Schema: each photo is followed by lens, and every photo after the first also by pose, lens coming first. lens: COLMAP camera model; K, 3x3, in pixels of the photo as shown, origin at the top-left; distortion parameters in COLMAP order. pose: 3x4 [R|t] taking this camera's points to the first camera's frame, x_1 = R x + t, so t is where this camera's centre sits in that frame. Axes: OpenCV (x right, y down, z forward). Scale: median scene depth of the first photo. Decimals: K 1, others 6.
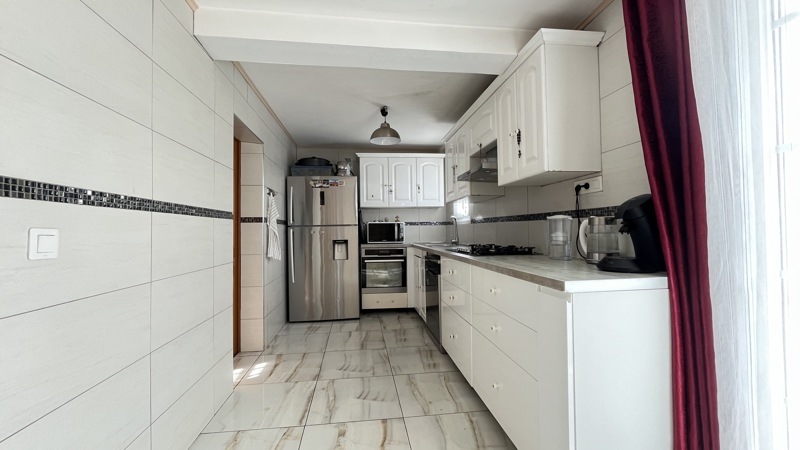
lens RADIAL K [[324.9, 0, 399.3], [0, 324.9, 225.8], [0, 0, 1]] dist [-0.002078, -0.000220]
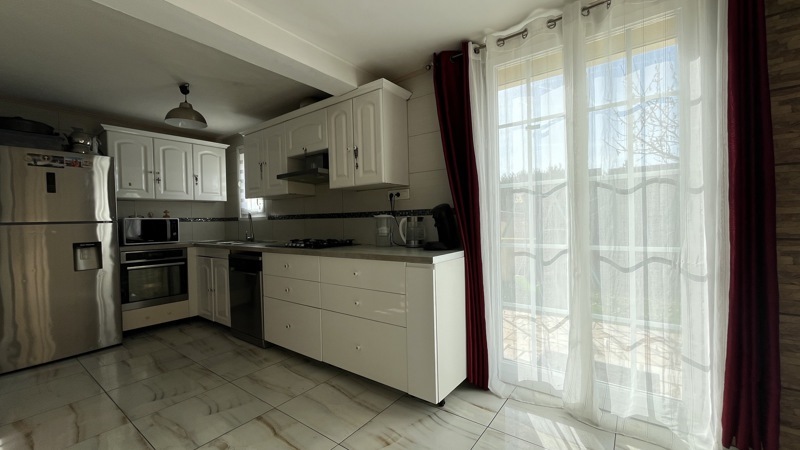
lens RADIAL K [[324.9, 0, 400.0], [0, 324.9, 225.4], [0, 0, 1]] dist [-0.002078, -0.000220]
pose [[0.691267, -0.012027, 0.722499, -0.303756], [0.002540, 0.999896, 0.014214, -0.004428], [-0.722595, -0.007991, 0.691226, -0.001198]]
